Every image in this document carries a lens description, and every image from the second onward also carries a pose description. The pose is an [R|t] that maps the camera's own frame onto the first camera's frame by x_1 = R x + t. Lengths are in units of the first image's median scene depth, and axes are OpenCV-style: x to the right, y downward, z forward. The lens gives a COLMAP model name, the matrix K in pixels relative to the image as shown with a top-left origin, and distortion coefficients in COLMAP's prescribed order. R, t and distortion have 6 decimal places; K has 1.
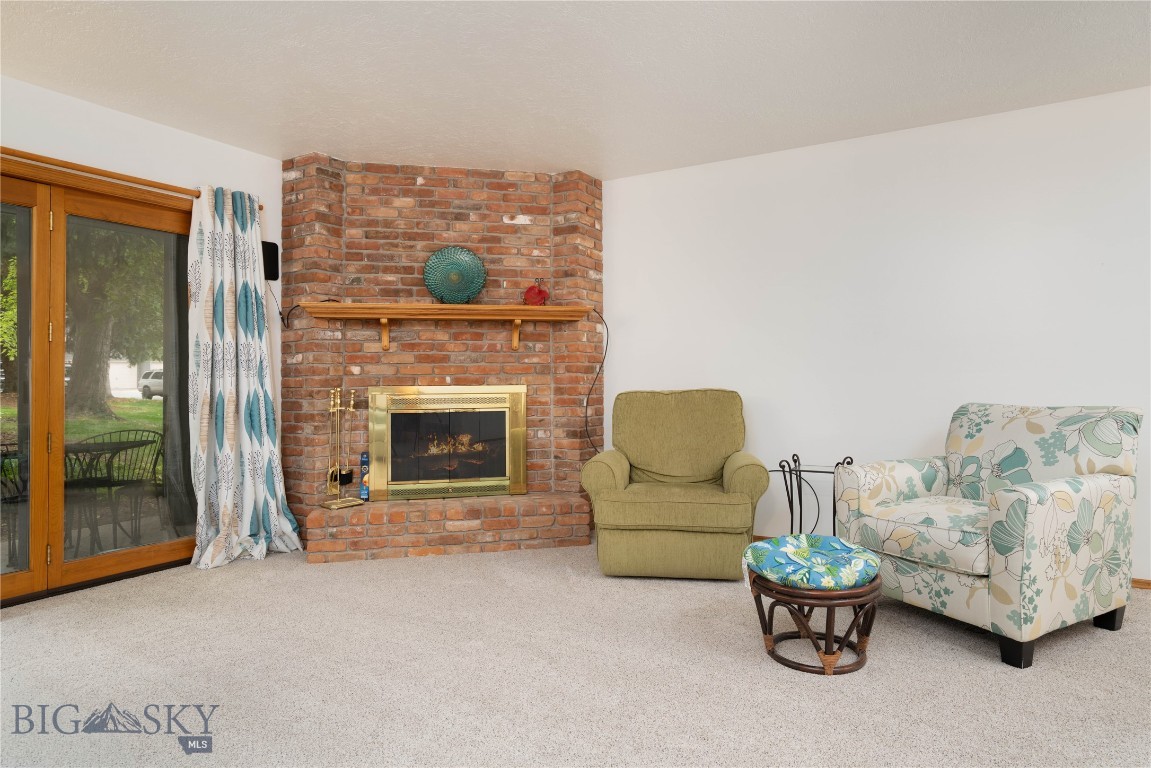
lens RADIAL K [[685.3, 0, 576.6], [0, 685.3, 364.4], [0, 0, 1]] dist [-0.002849, 0.000120]
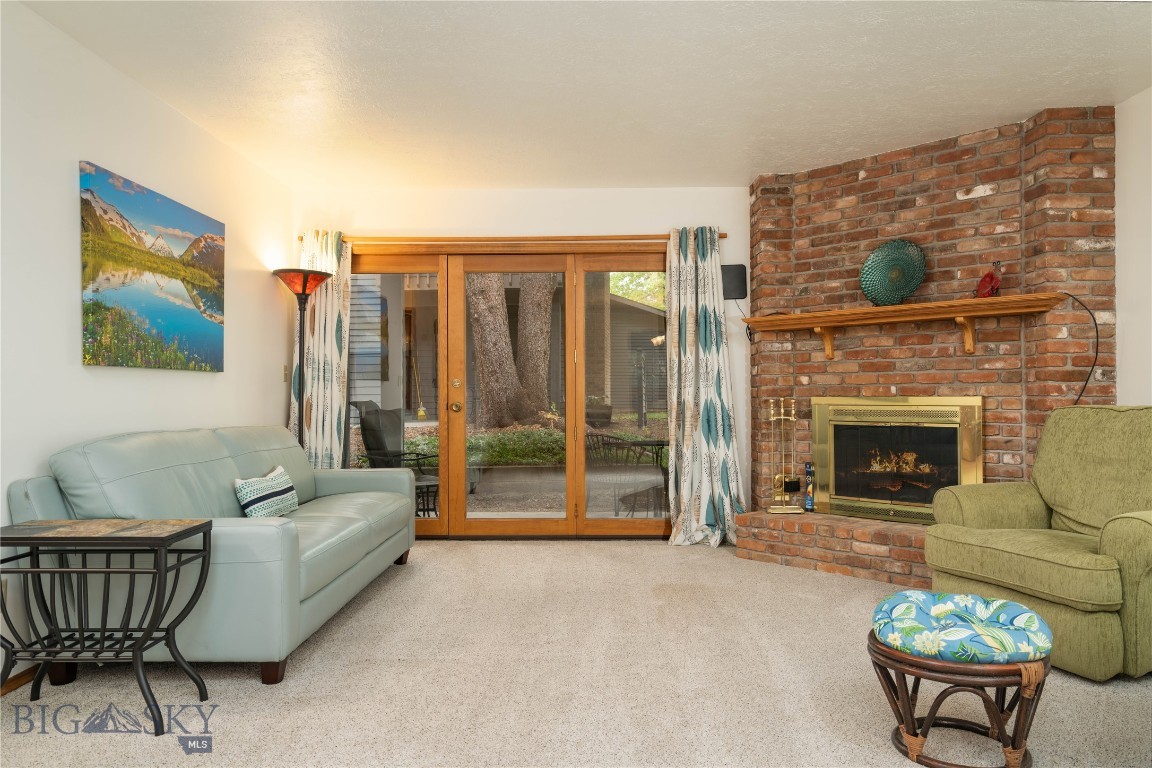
lens RADIAL K [[827.1, 0, 570.5], [0, 827.1, 380.6], [0, 0, 1]] dist [0.001433, 0.059963]
pose [[0.504246, -0.007845, -0.863524, 0.542014], [0.021301, 0.999767, 0.003355, -0.002354], [0.863297, -0.020086, 0.504296, 0.091229]]
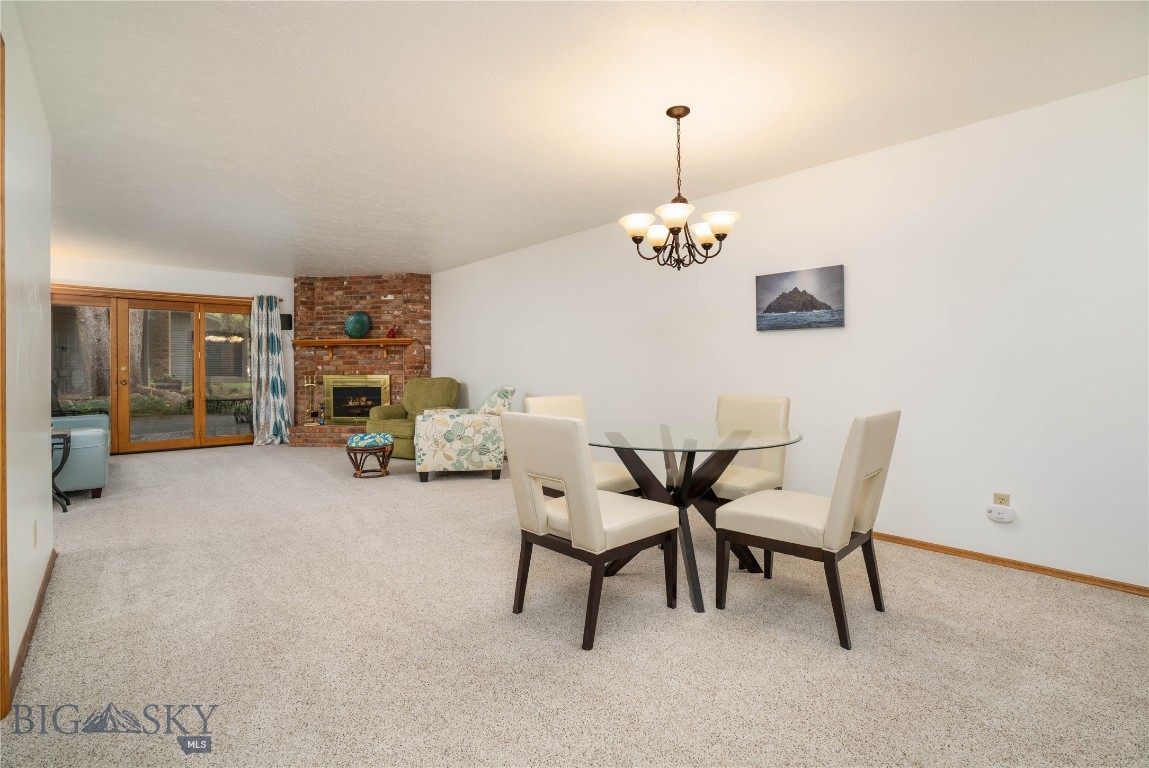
lens RADIAL K [[537.2, 0, 565.2], [0, 537.2, 374.3], [0, 0, 1]] dist [-0.067081, 0.023429]
pose [[0.951234, 0.005656, -0.308418, 0.993847], [0.004661, 0.999454, 0.032703, -0.024429], [0.308435, -0.032546, 0.950689, -0.432549]]
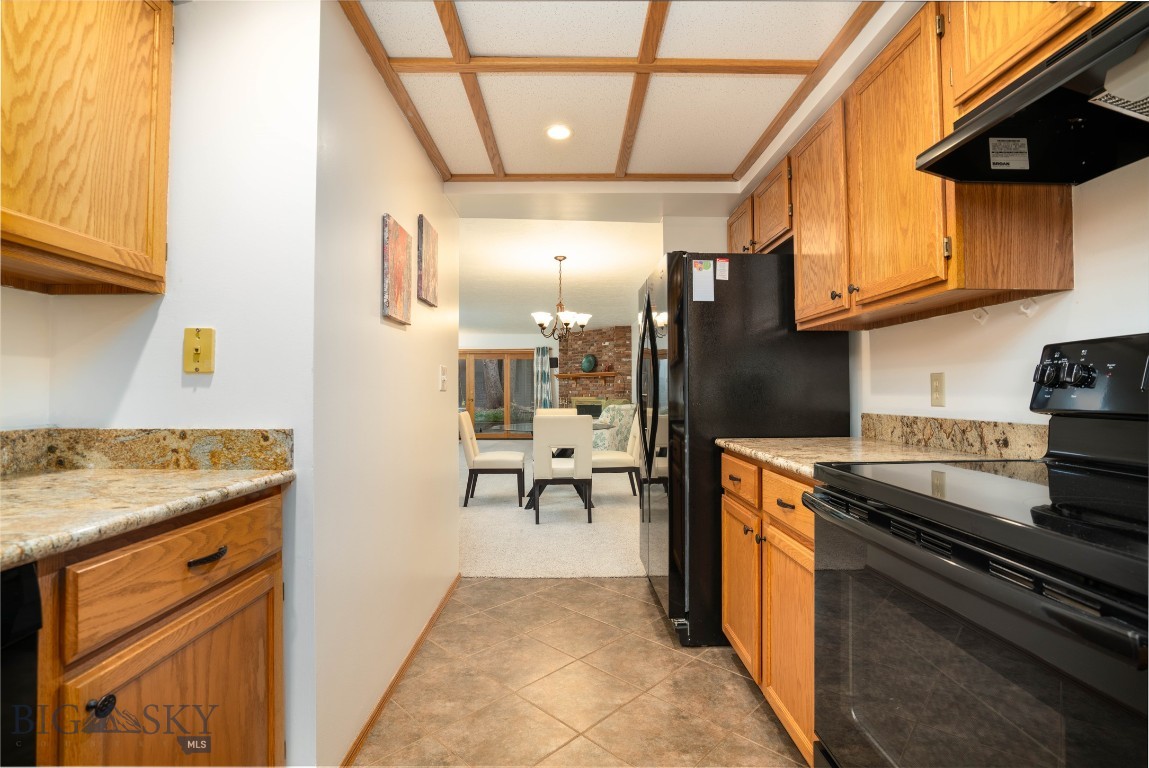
lens RADIAL K [[516.8, 0, 560.5], [0, 516.8, 380.2], [0, 0, 1]] dist [-0.061350, 0.021074]
pose [[0.503692, -0.014760, -0.863757, 1.897201], [0.018683, 0.999806, -0.006189, -0.037170], [0.863681, -0.013020, 0.503870, -0.365168]]
